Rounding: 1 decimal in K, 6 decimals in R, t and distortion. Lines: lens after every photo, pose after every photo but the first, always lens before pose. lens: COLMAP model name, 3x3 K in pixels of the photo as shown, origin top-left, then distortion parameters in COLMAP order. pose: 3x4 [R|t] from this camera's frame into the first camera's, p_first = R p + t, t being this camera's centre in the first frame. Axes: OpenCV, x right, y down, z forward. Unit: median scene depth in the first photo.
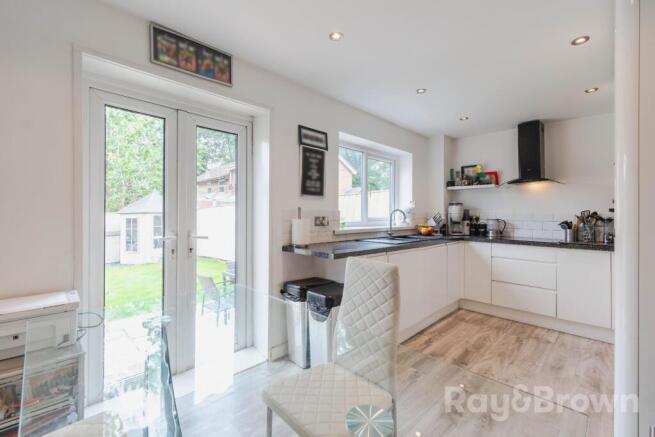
lens RADIAL K [[288.1, 0, 327.5], [0, 288.1, 218.5], [0, 0, 1]] dist [0.002008, -0.000045]
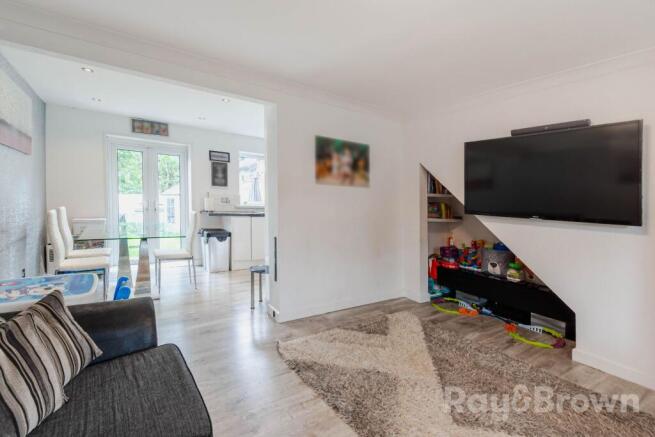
lens RADIAL K [[293.5, 0, 316.8], [0, 293.5, 230.1], [0, 0, 1]] dist [-0.000972, -0.000263]
pose [[0.981201, 0.049615, -0.186503, 0.973329], [-0.034180, 0.995787, 0.085084, 0.022106], [0.189939, -0.077110, 0.978763, -0.828228]]
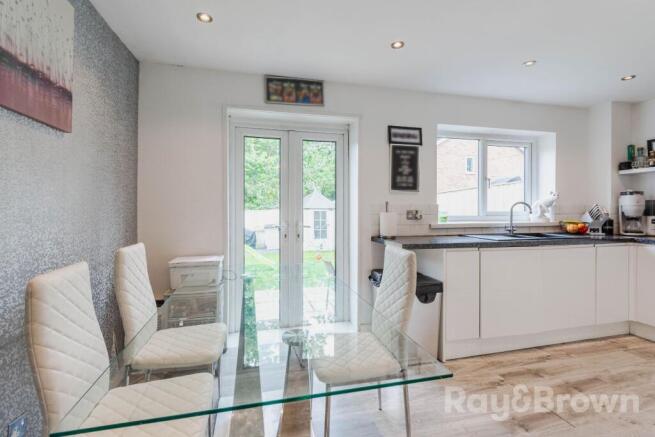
lens RADIAL K [[297.5, 0, 327.5], [0, 297.5, 218.5], [0, 0, 1]] dist [-0.002593, -0.000500]
pose [[0.855878, 0.009979, -0.517082, 0.270744], [-0.002058, 0.999872, 0.015890, 0.006061], [0.517174, -0.012536, 0.855789, -0.073105]]
